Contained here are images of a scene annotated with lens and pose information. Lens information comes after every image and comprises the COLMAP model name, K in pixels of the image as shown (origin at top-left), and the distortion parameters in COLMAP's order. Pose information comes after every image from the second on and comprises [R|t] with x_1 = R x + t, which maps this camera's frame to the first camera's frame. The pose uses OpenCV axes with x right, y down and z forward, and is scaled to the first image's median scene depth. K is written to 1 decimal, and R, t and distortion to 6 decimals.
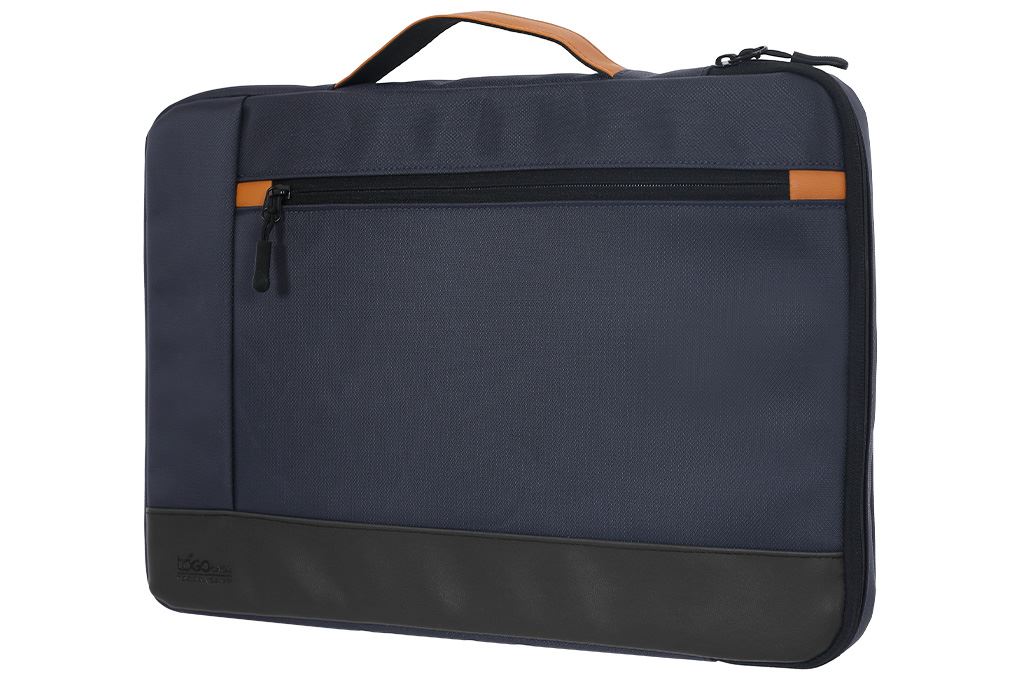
lens RADIAL K [[2067.5, 0, 510.0], [0, 2067.5, 340.0], [0, 0, 1]] dist [0.001350, -0.066423]
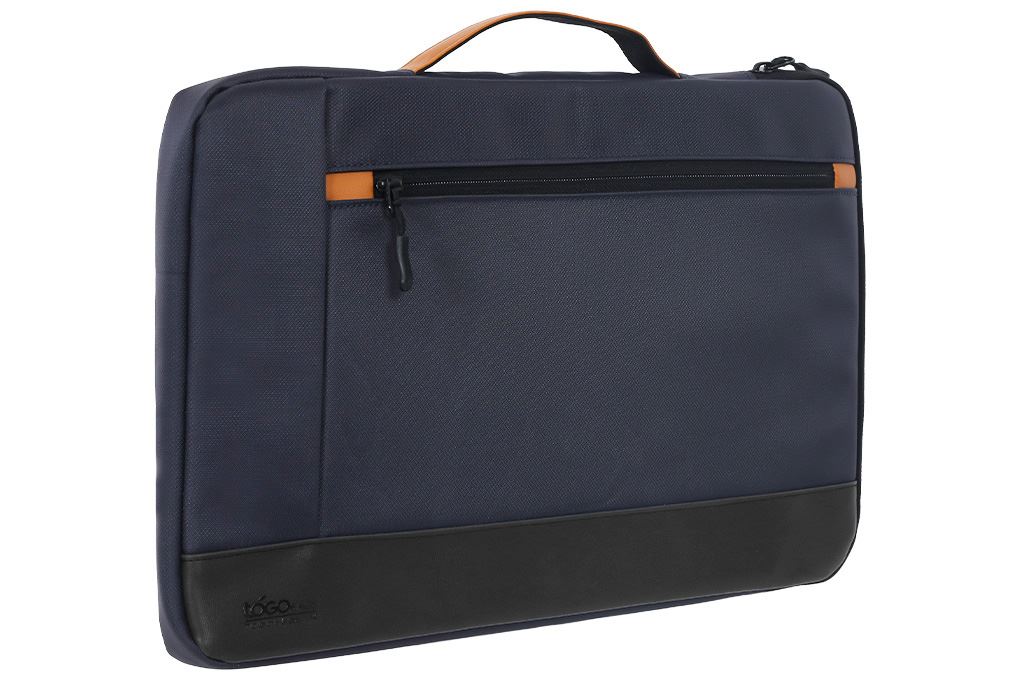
lens RADIAL K [[2067.5, 0, 510.0], [0, 2067.5, 340.0], [0, 0, 1]] dist [0.001350, -0.066423]
pose [[0.599449, -0.057687, 0.798331, -0.810136], [0.068623, 0.997431, 0.020546, -0.016568], [-0.797465, 0.042468, 0.601868, 0.393053]]
